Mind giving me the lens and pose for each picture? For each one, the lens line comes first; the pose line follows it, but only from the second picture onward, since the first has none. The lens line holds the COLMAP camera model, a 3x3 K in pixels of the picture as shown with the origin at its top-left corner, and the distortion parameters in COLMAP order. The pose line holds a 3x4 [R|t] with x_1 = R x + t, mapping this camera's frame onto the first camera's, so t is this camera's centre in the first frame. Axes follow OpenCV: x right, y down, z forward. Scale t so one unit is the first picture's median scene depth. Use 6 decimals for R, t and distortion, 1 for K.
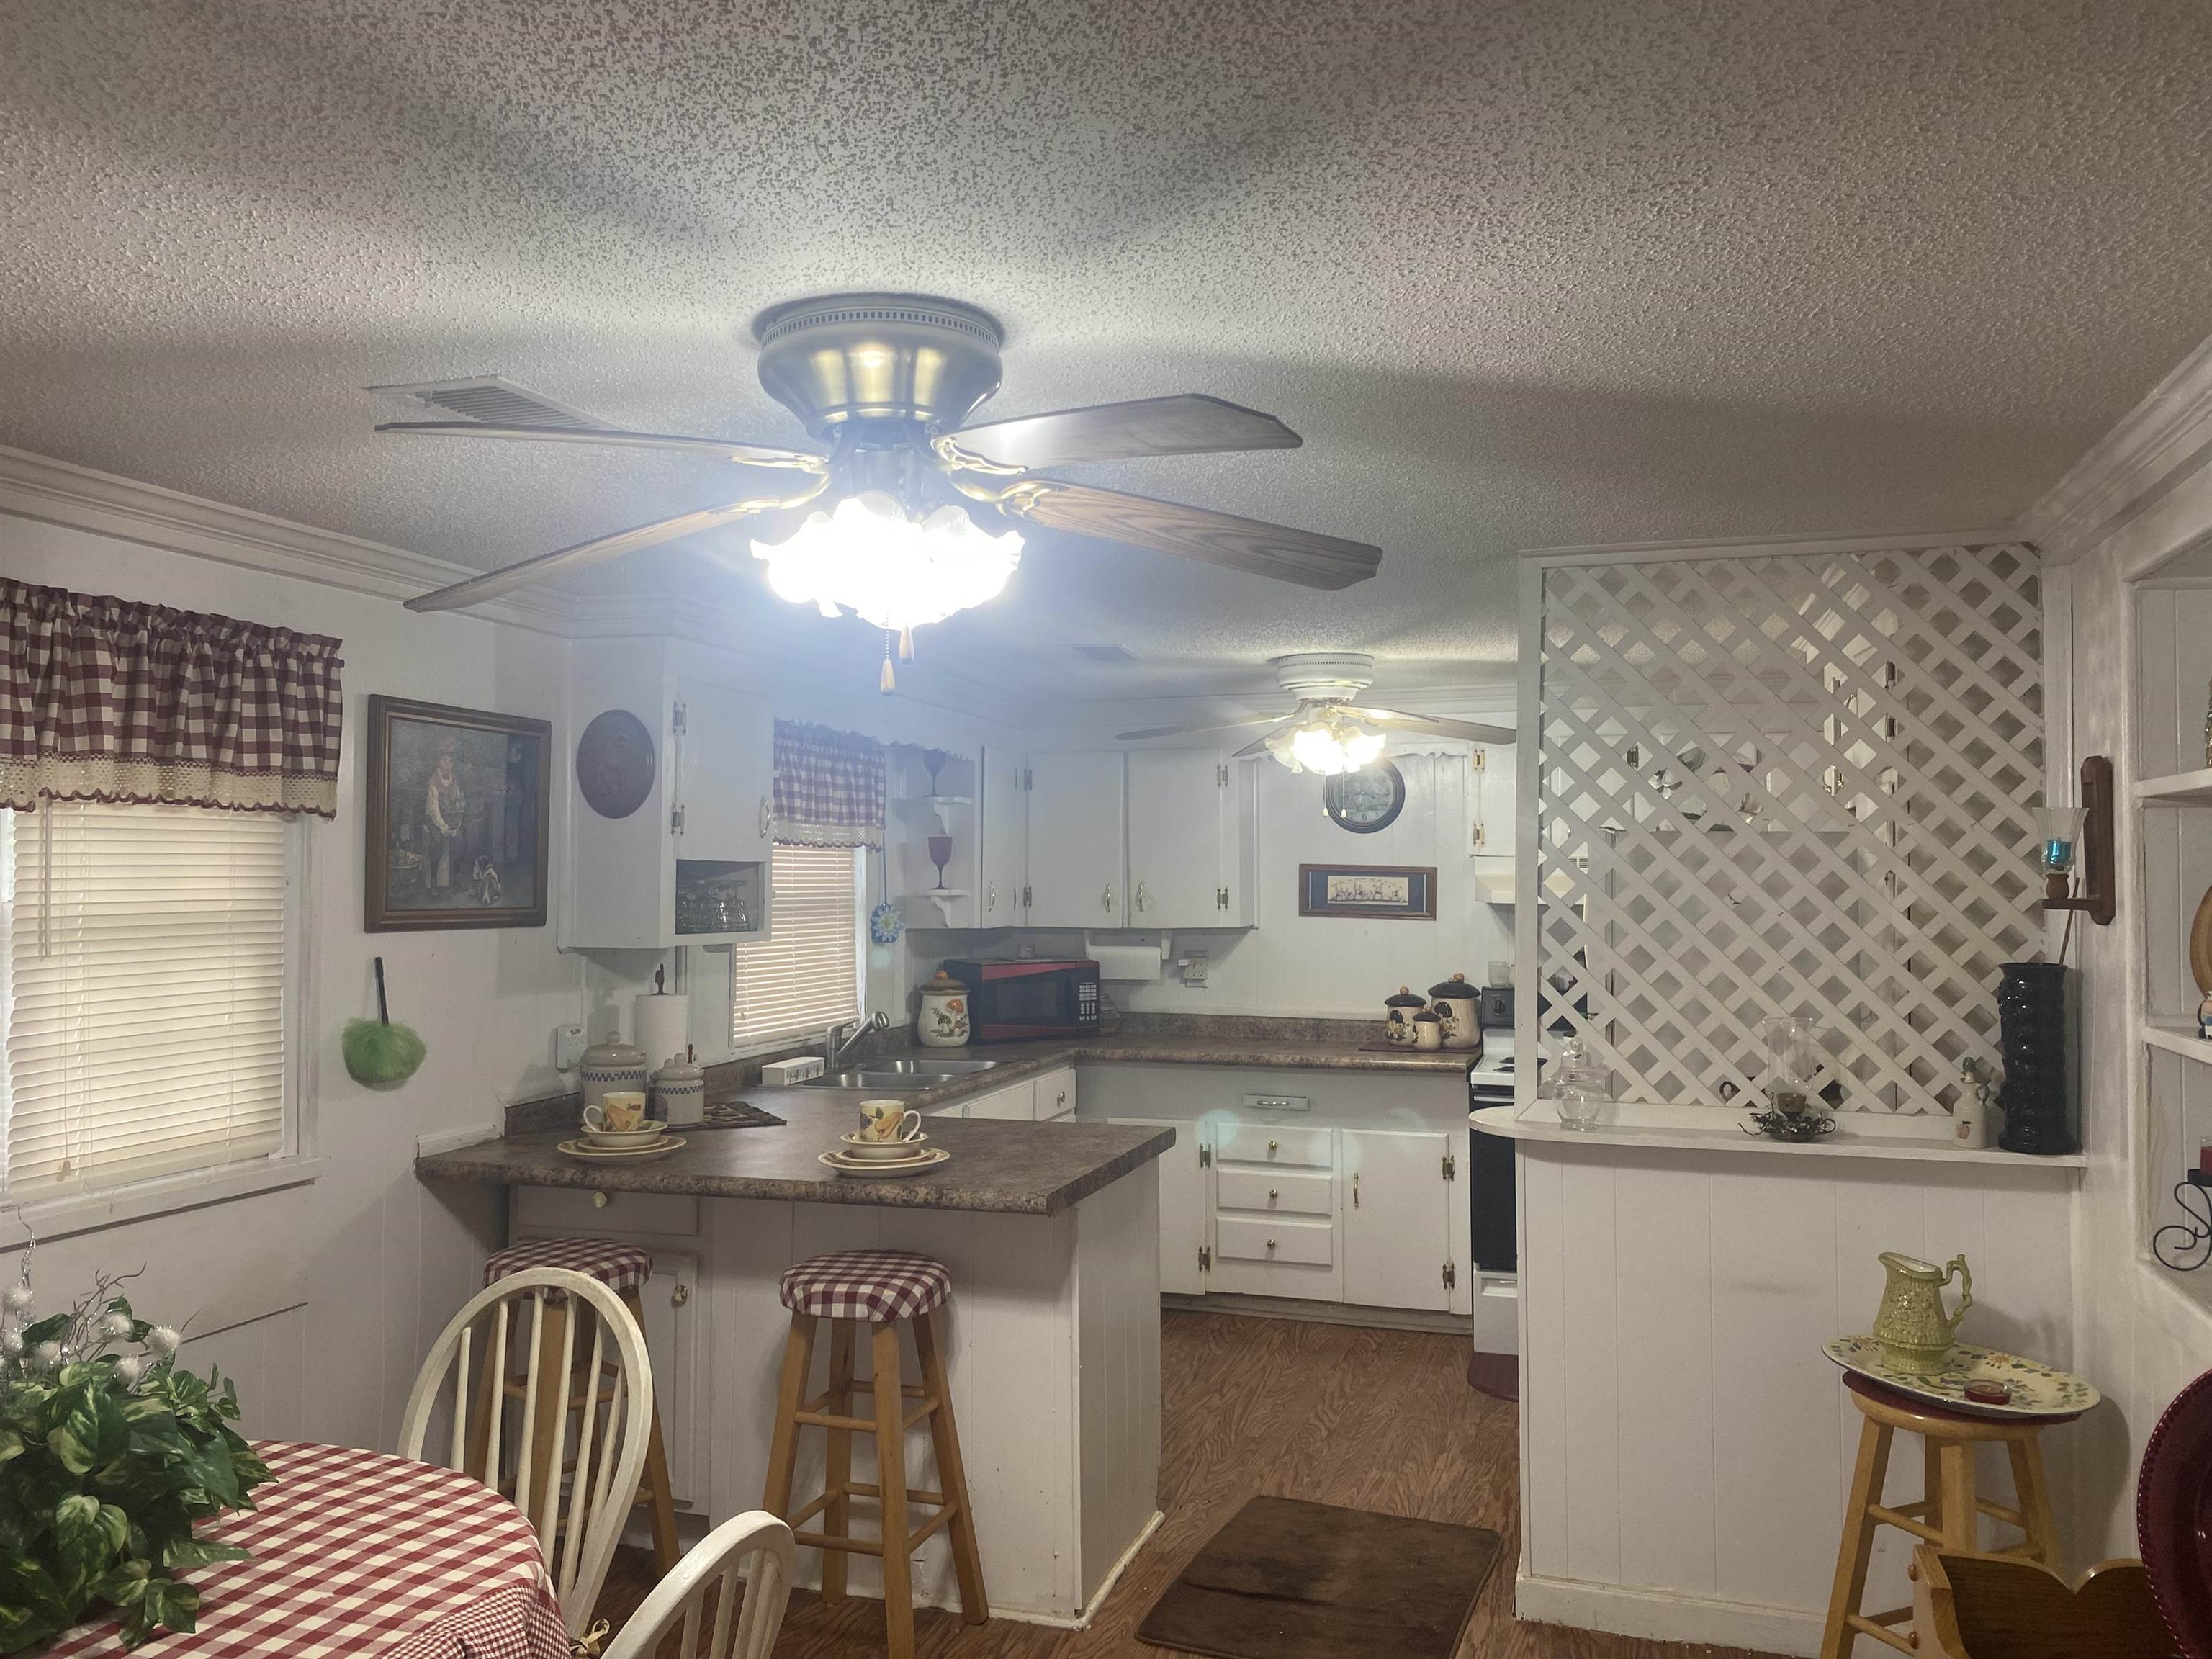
lens RADIAL K [[1633.6, 0, 1099.5], [0, 1633.6, 843.4], [0, 0, 1]] dist [0.027705, -0.038654]
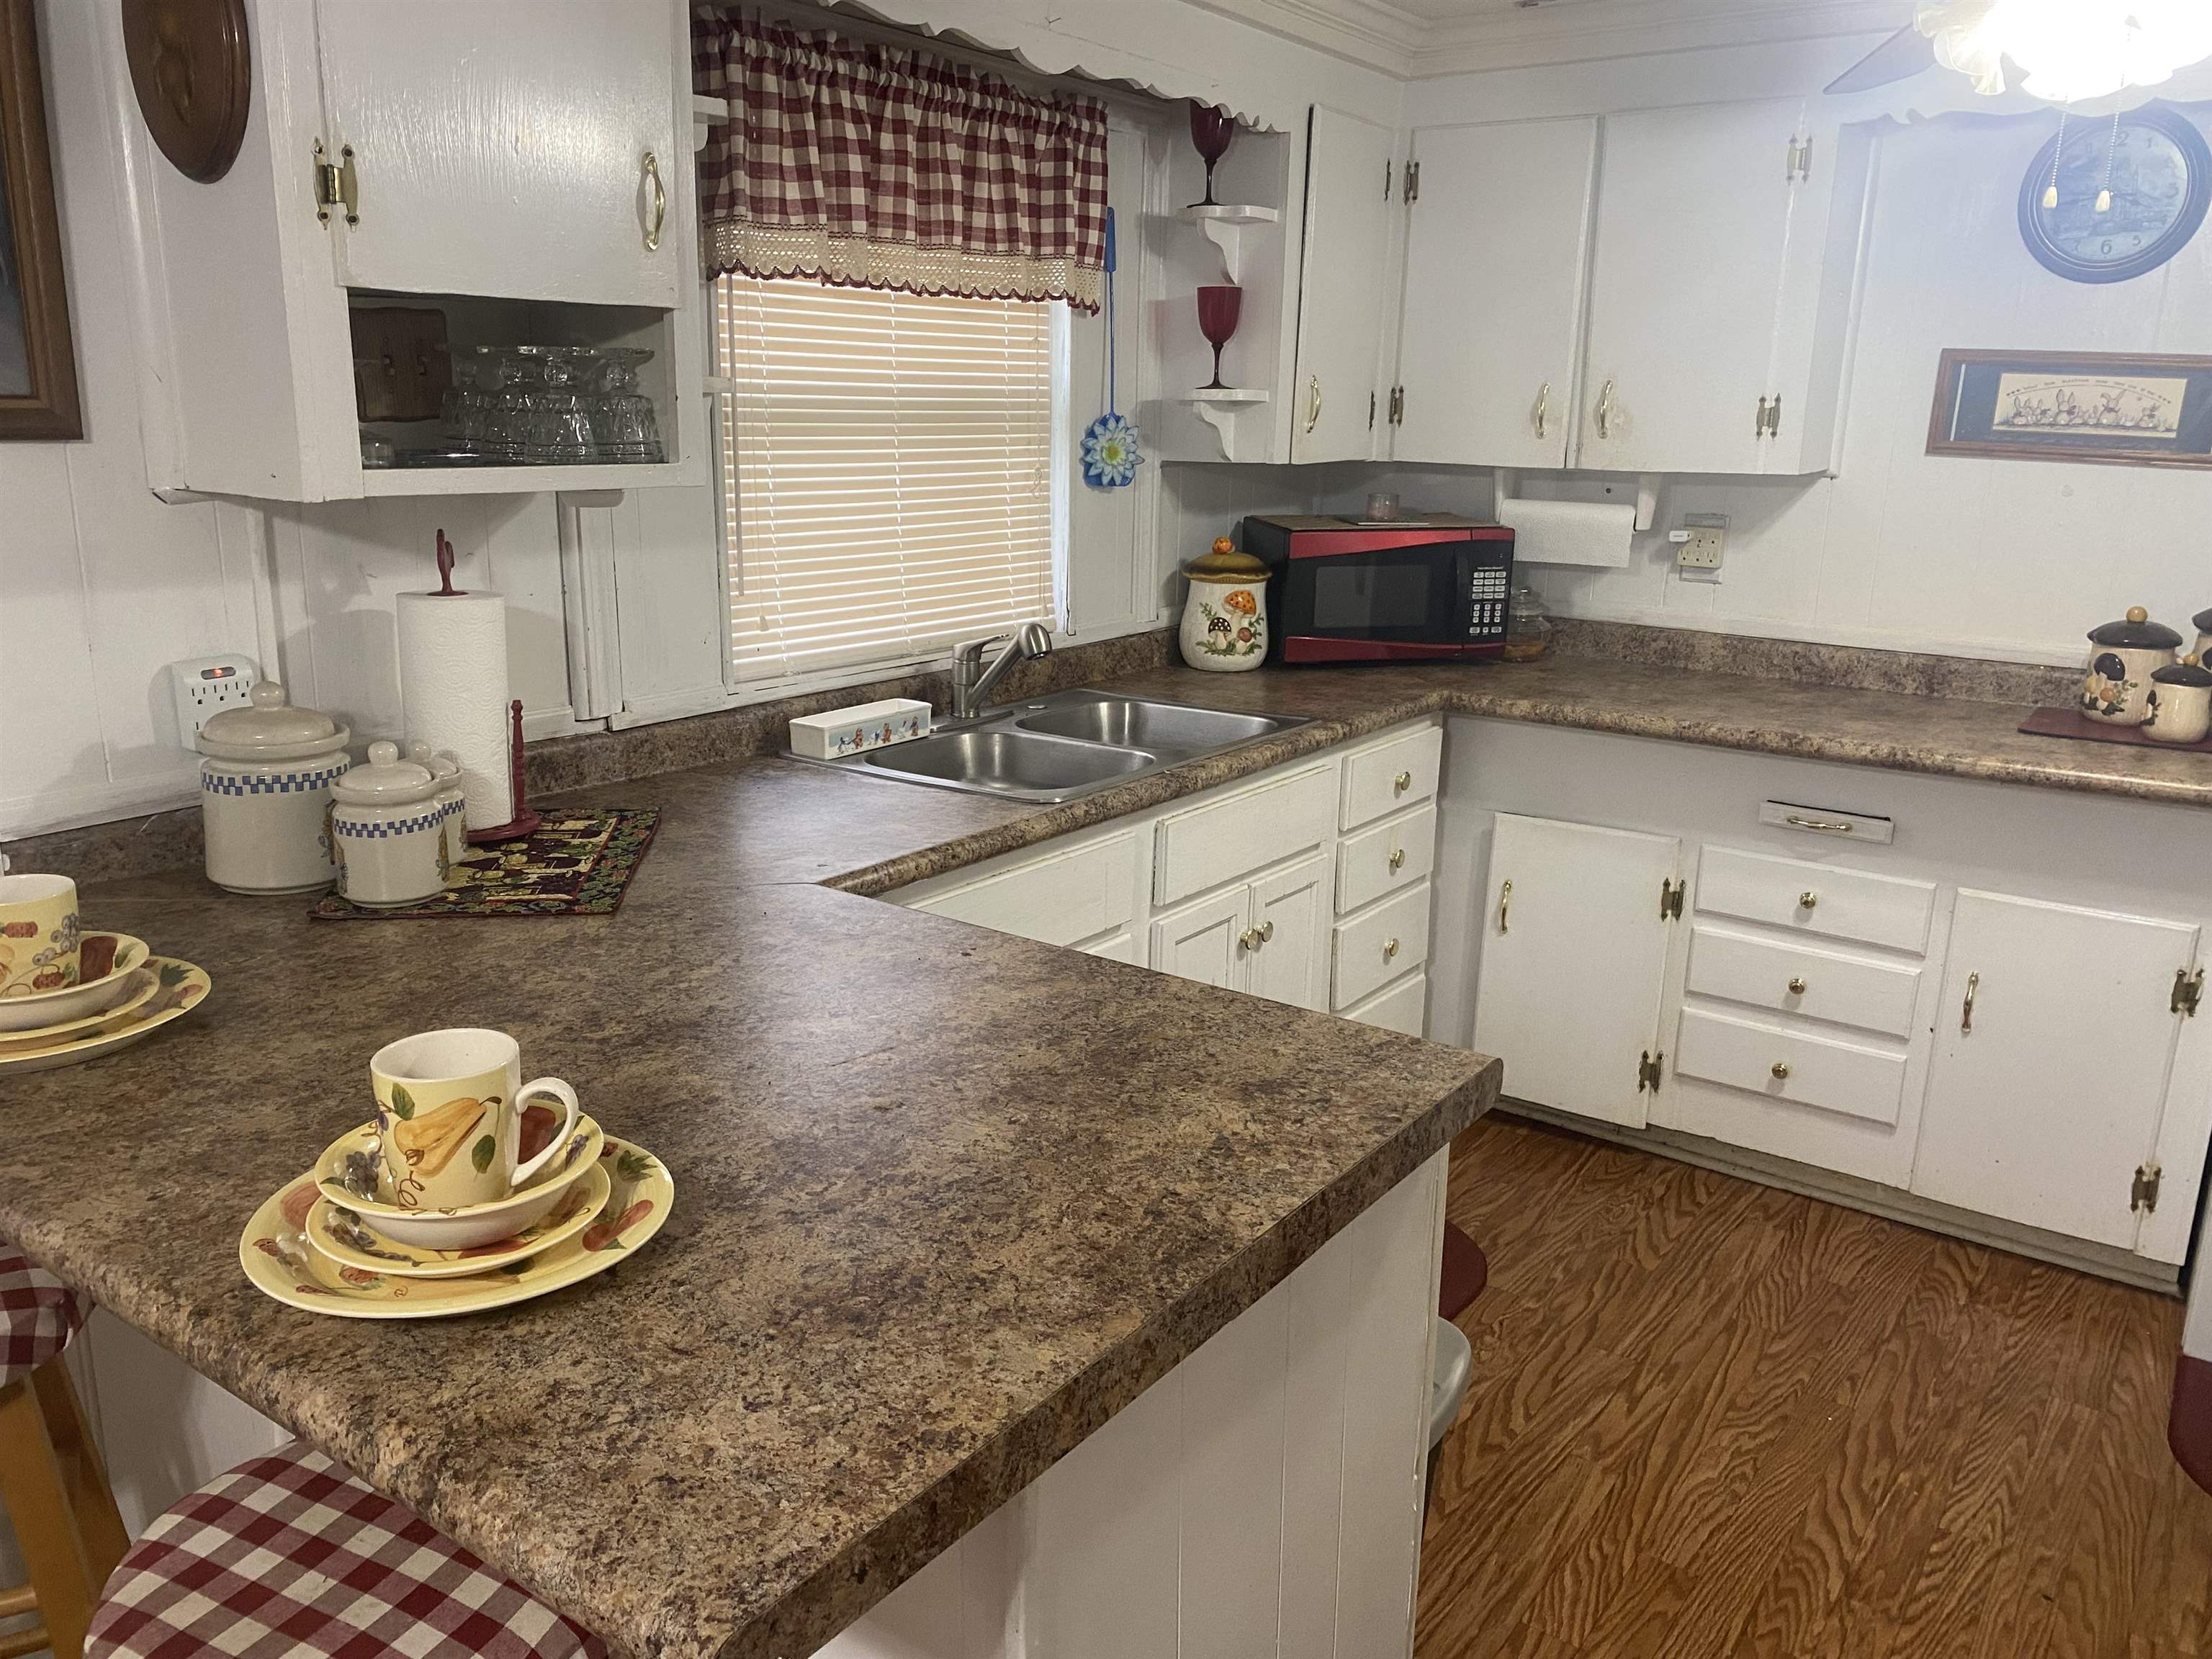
lens RADIAL K [[1633.6, 0, 1099.5], [0, 1633.6, 843.4], [0, 0, 1]] dist [0.027705, -0.038654]
pose [[0.949080, 0.097939, -0.299426, 0.044839], [-0.008593, 0.958143, 0.286161, 0.017173], [0.314919, -0.269016, 0.910196, 0.441887]]
